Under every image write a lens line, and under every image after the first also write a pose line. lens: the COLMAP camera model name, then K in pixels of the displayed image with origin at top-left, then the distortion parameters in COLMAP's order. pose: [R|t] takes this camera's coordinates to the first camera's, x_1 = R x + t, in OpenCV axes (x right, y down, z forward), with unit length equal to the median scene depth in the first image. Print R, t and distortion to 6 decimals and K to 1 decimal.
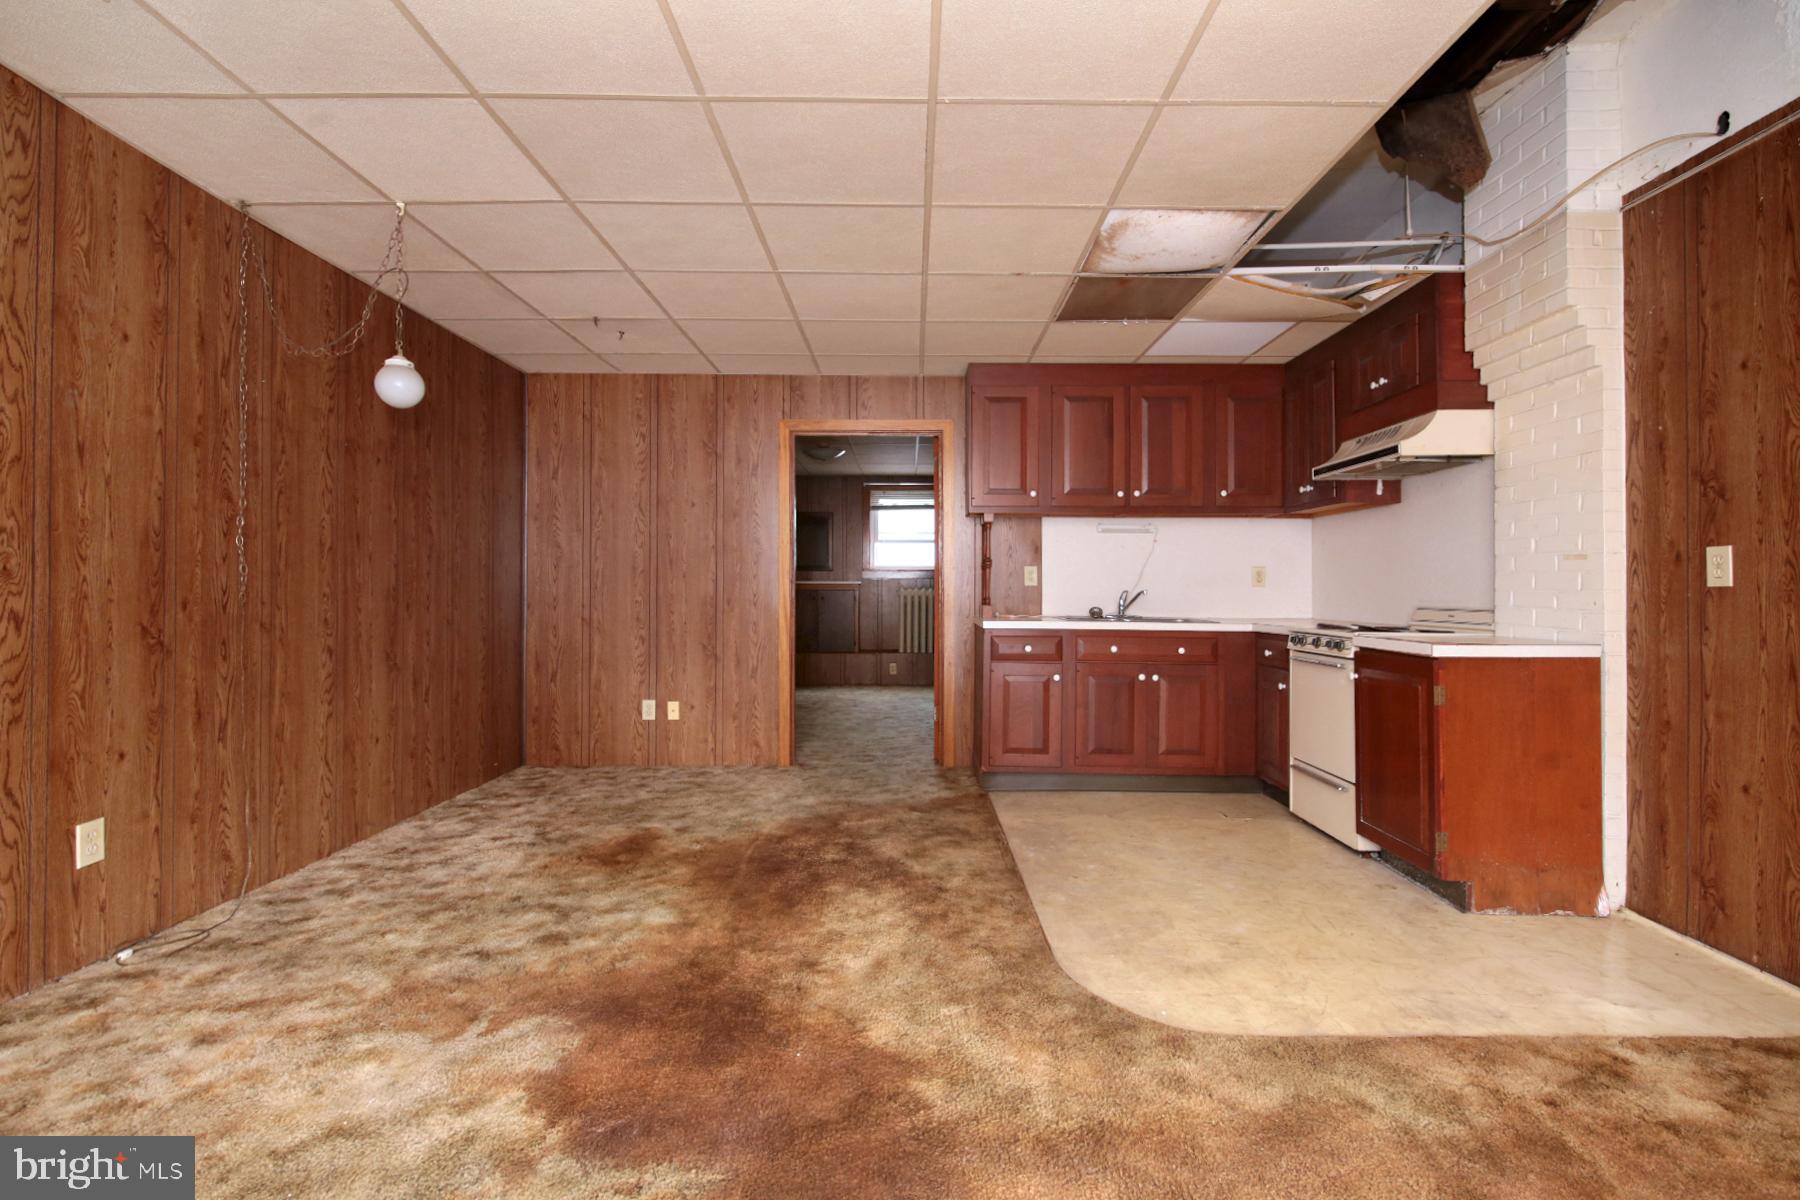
lens RADIAL K [[768.5, 0, 902.8], [0, 768.5, 575.8], [0, 0, 1]] dist [0.000128, 0.000274]
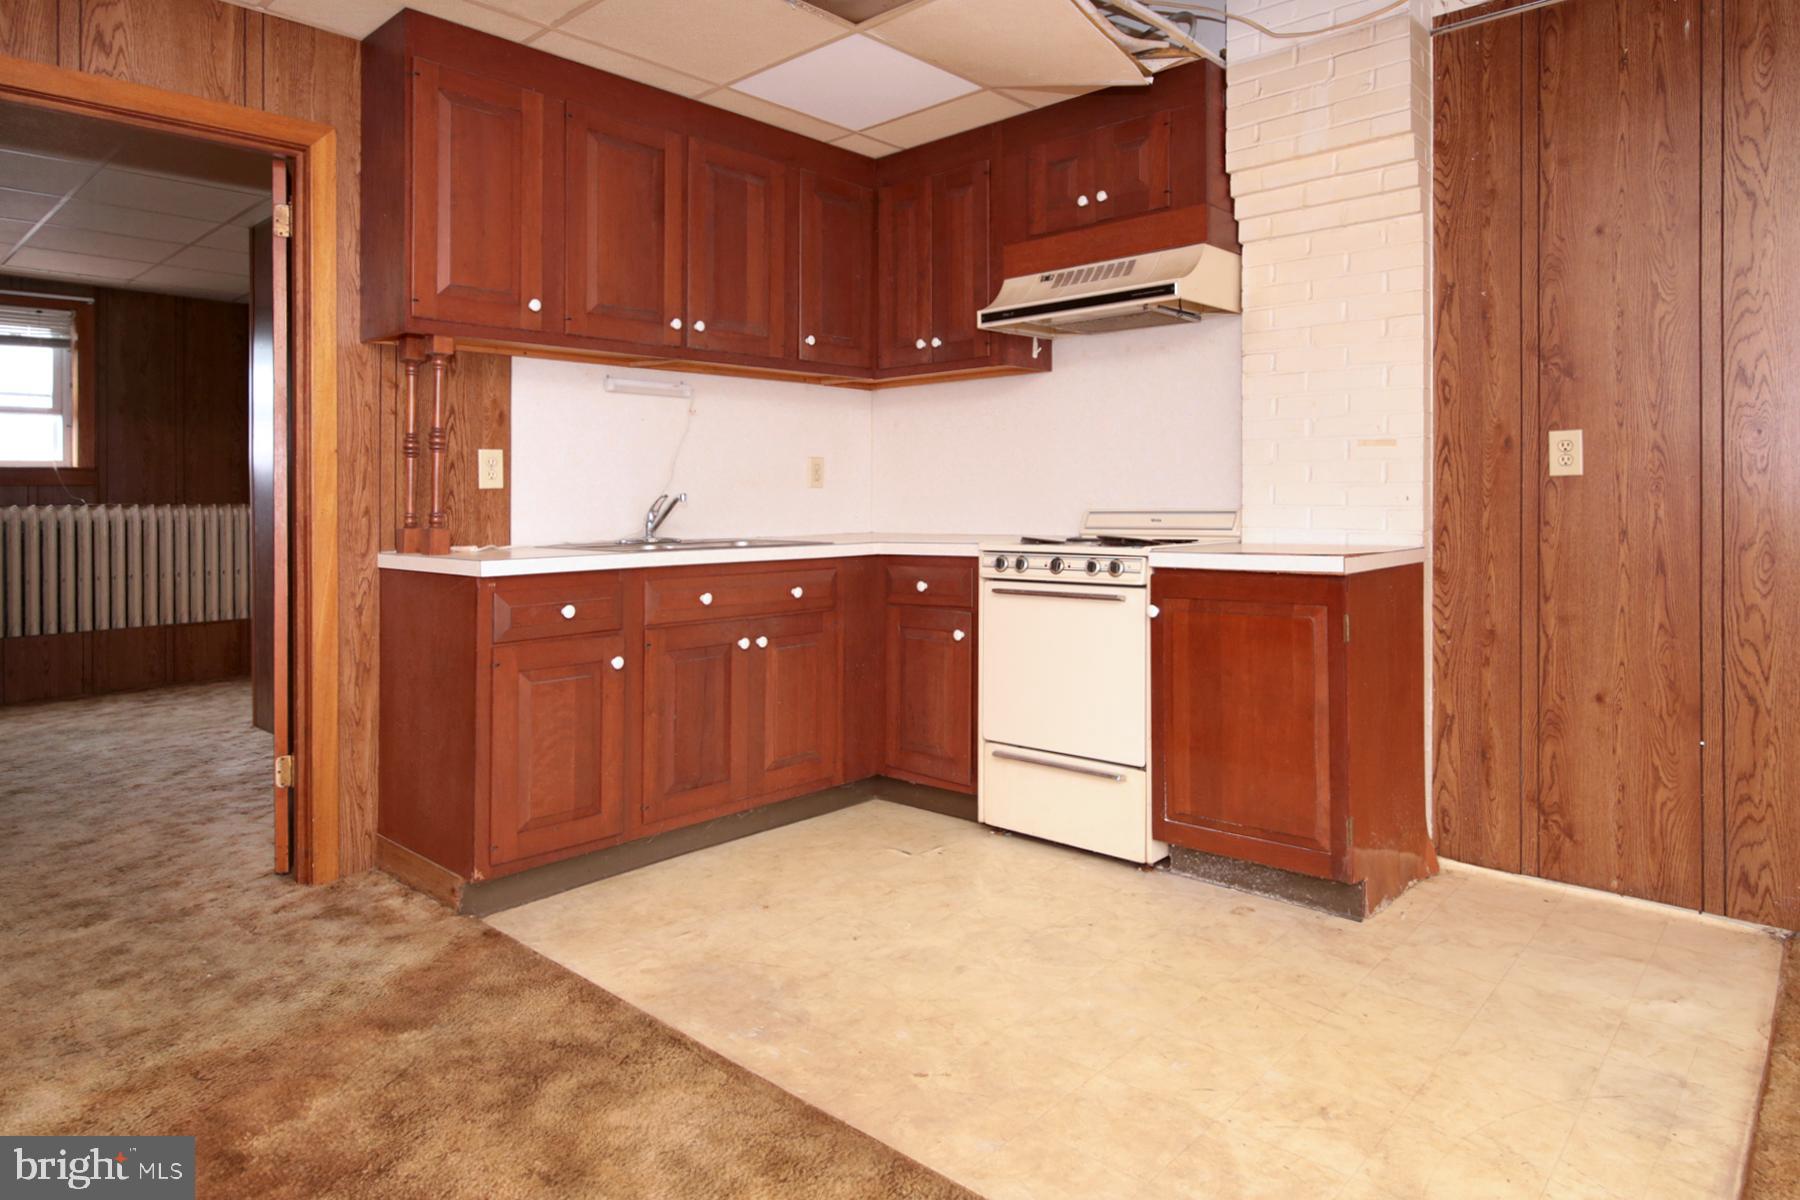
lens RADIAL K [[1040.6, 0, 902.6], [0, 1040.6, 476.6], [0, 0, 1]] dist [0.015920, -0.000179]
pose [[0.663122, 0.001308, 0.748510, -0.337316], [0.001595, 0.999994, -0.003161, 0.016984], [-0.748510, 0.003290, 0.663116, 0.715355]]
